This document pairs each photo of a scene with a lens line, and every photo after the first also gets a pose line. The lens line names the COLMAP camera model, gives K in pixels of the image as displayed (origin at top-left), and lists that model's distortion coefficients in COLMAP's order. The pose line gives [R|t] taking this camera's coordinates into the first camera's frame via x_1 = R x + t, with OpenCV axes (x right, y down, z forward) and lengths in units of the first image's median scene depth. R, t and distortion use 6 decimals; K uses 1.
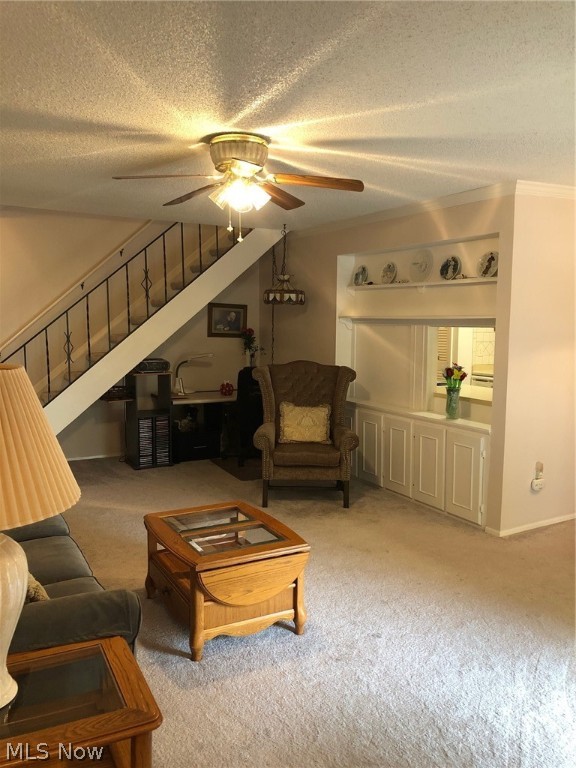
lens RADIAL K [[634.2, 0, 292.3], [0, 634.2, 385.7], [0, 0, 1]] dist [0.048388, -0.026322]
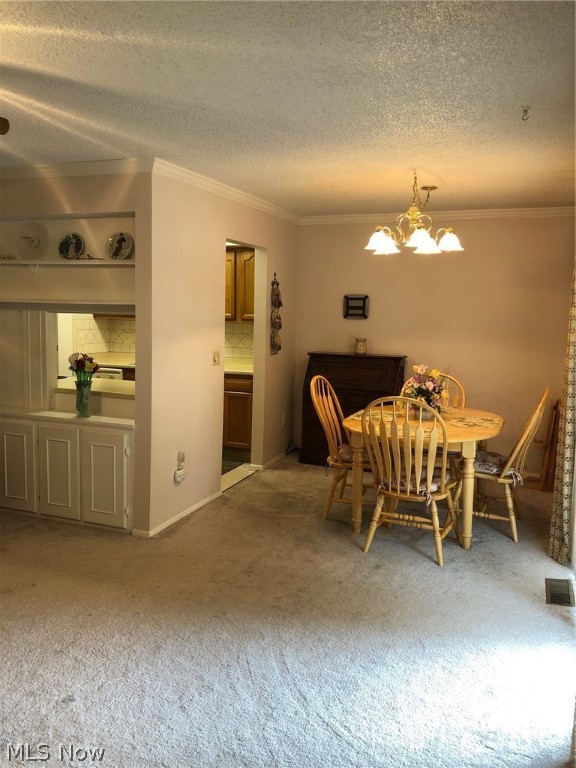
lens RADIAL K [[634.2, 0, 286.5], [0, 634.2, 381.0], [0, 0, 1]] dist [0.048388, -0.026322]
pose [[0.775688, -0.057260, 0.628514, -0.093189], [0.048953, 0.998334, 0.030536, -0.011787], [-0.629216, 0.007081, 0.777198, 0.134799]]
